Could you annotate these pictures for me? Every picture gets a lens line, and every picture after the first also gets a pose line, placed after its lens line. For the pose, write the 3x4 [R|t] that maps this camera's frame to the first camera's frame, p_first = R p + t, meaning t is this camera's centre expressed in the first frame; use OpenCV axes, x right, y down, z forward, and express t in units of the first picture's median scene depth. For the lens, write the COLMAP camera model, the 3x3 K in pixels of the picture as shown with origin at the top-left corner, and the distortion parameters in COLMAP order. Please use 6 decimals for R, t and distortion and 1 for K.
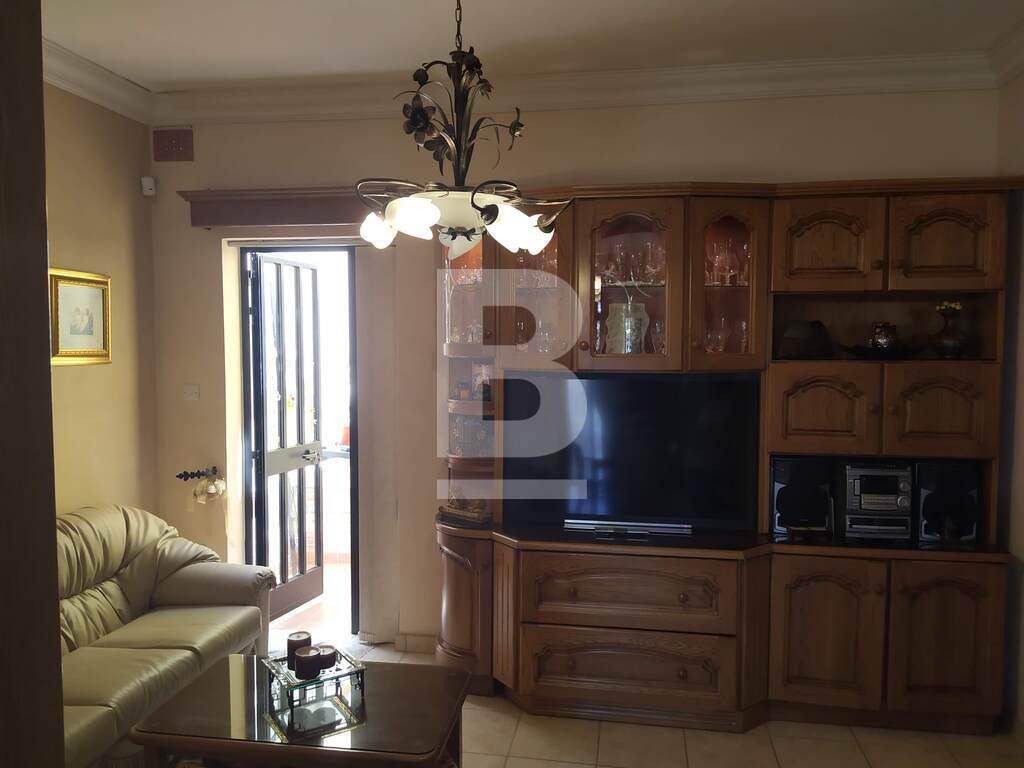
lens RADIAL K [[770.8, 0, 513.9], [0, 770.8, 388.2], [0, 0, 1]] dist [0.110839, -0.156994]
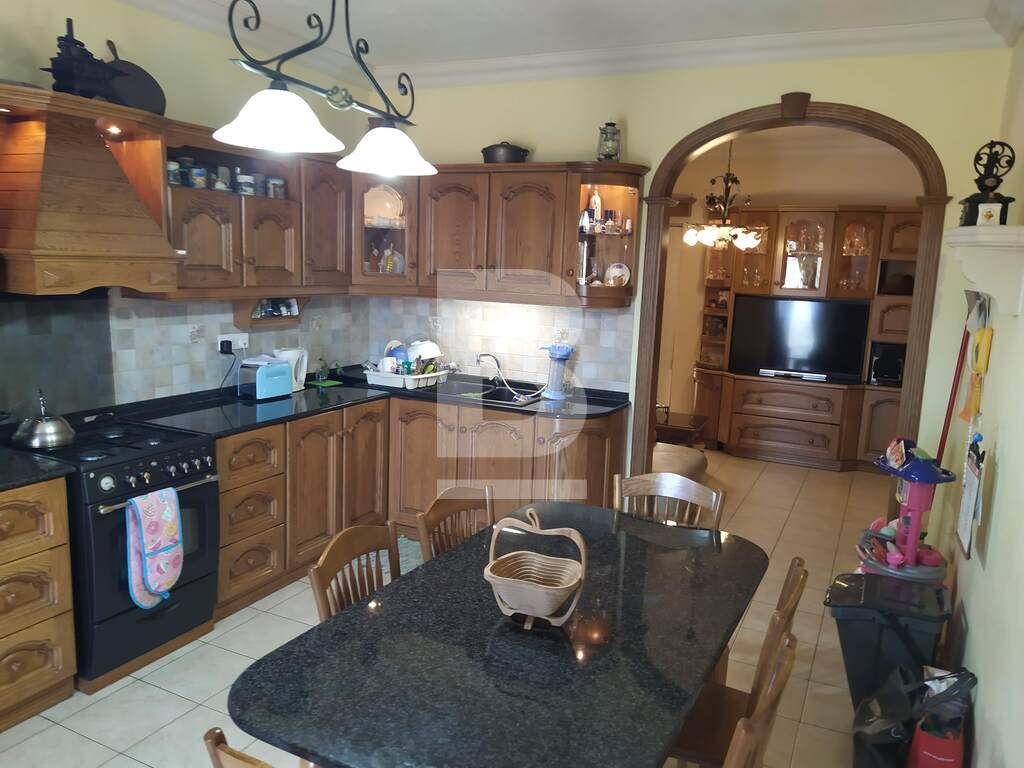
lens RADIAL K [[770.8, 0, 513.9], [0, 770.8, 388.2], [0, 0, 1]] dist [0.110839, -0.156994]
pose [[0.956876, 0.081772, -0.278750, 0.021634], [-0.053160, 0.992651, 0.108714, 0.034657], [0.285591, -0.089208, 0.954191, -1.222755]]
